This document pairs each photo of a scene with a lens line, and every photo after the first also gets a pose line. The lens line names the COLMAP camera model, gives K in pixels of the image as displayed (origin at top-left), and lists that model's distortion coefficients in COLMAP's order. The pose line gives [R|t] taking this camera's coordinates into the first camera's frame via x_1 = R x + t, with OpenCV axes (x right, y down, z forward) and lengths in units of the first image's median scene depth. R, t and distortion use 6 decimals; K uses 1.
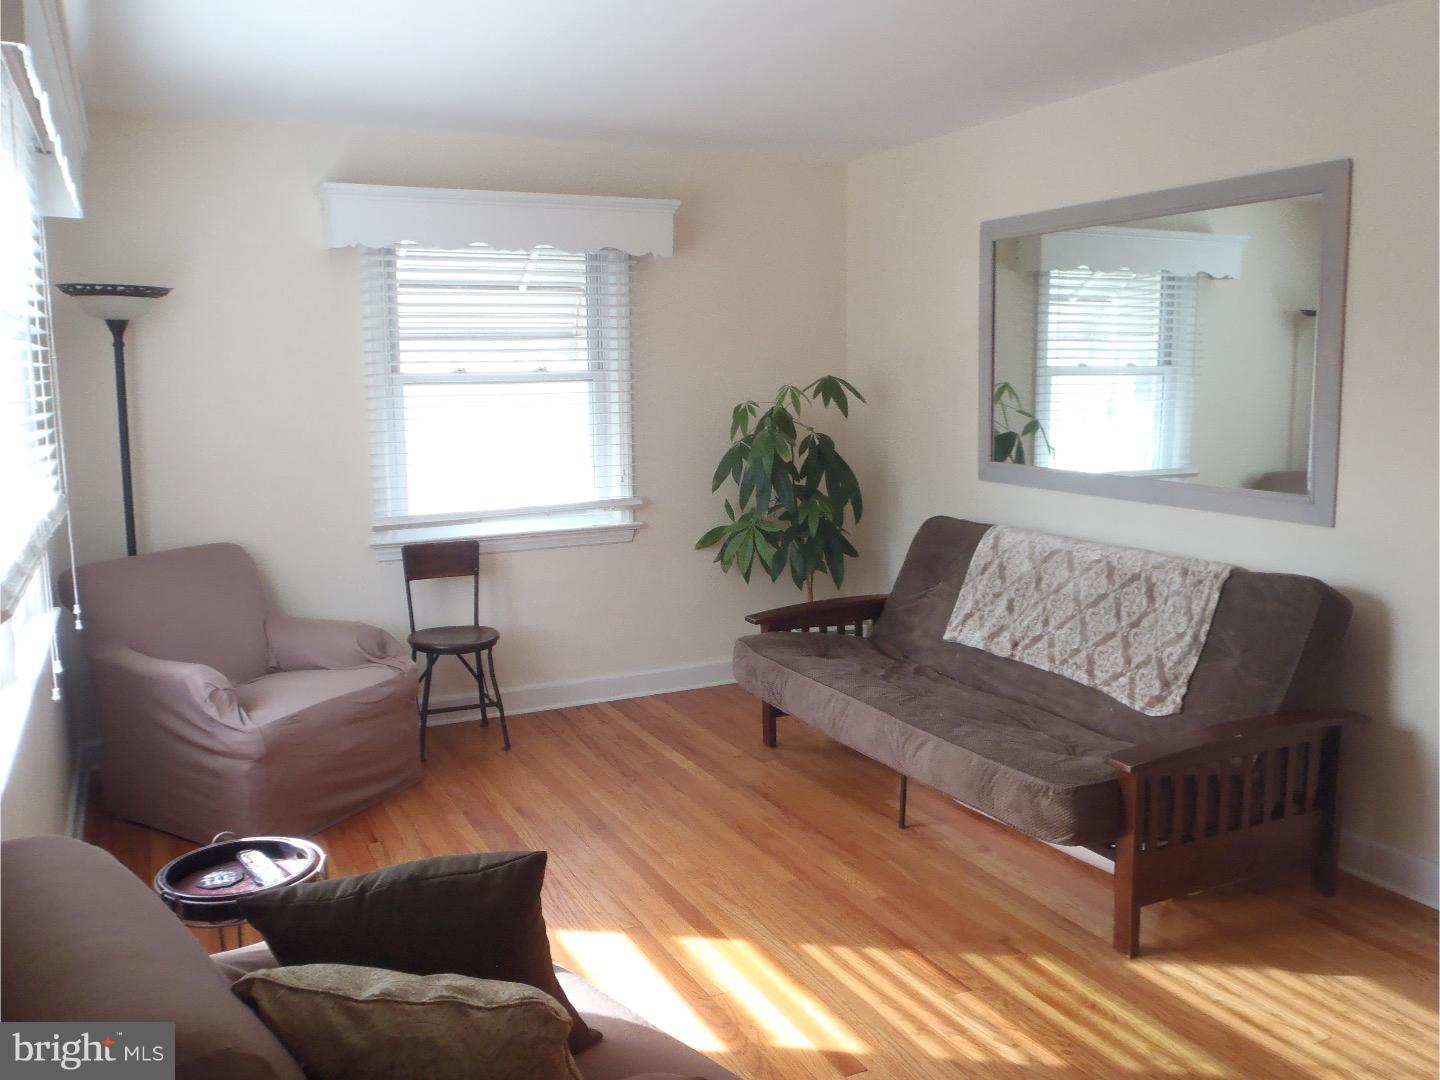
lens RADIAL K [[1194.0, 0, 712.7], [0, 1194.0, 545.1], [0, 0, 1]] dist [-0.035485, 0.010802]
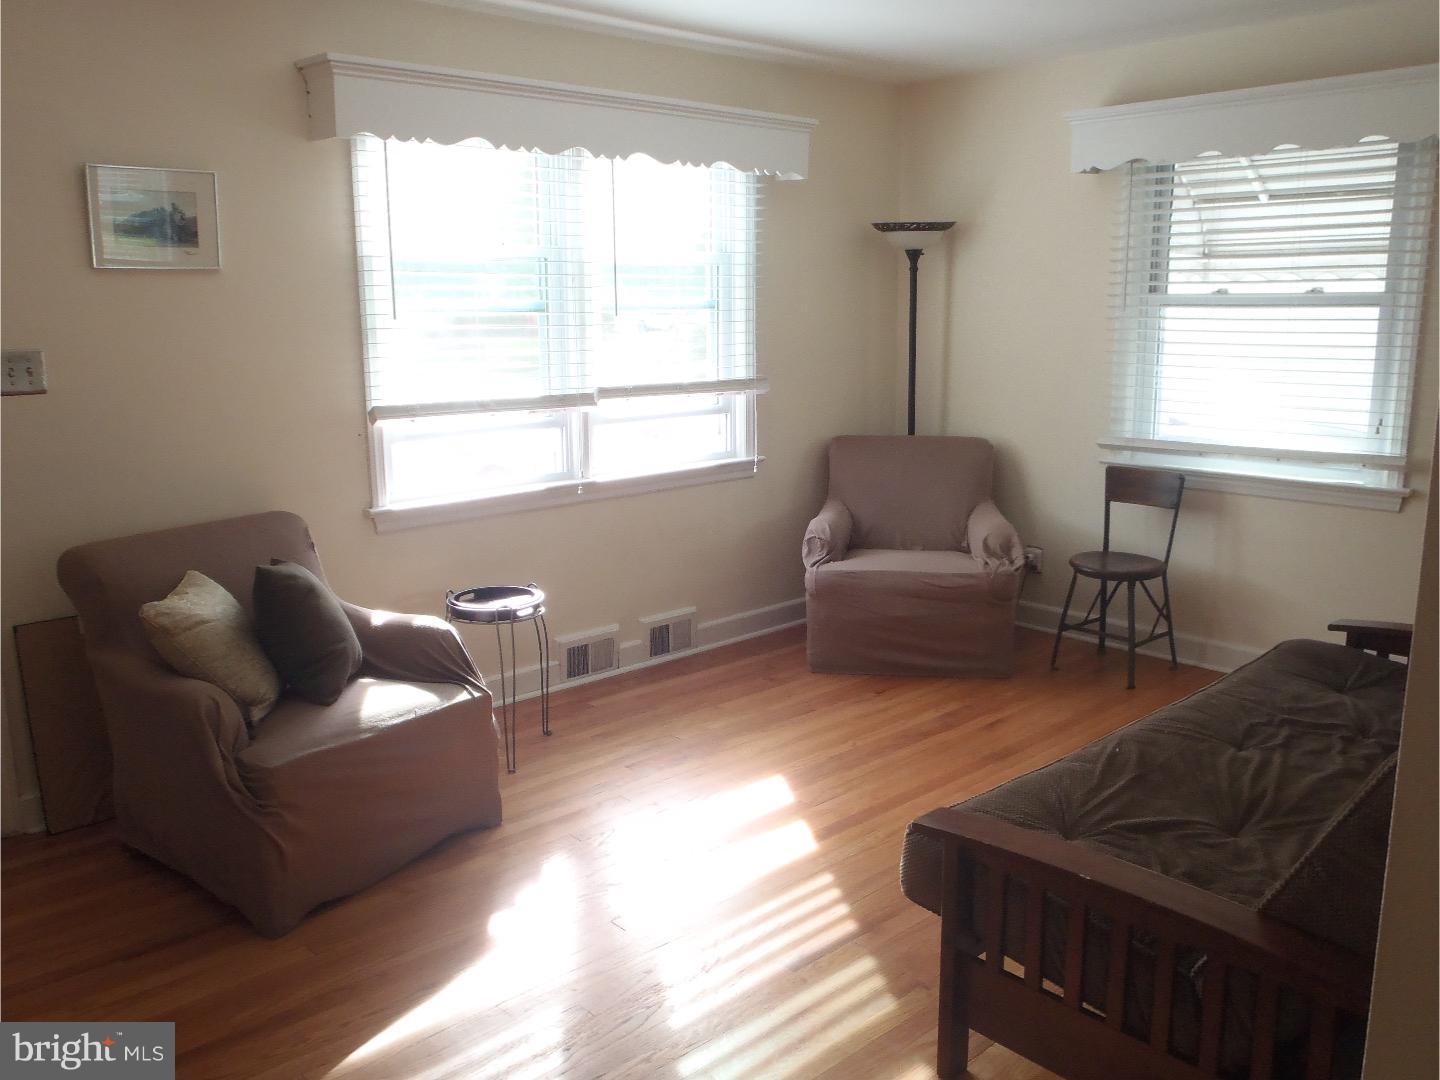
lens RADIAL K [[1194.0, 0, 712.7], [0, 1194.0, 545.1], [0, 0, 1]] dist [-0.035485, 0.010802]
pose [[0.293482, 0.203162, -0.934127, 0.595676], [-0.132623, 0.976360, 0.170680, -0.061018], [0.946720, 0.073796, 0.313488, 0.365267]]
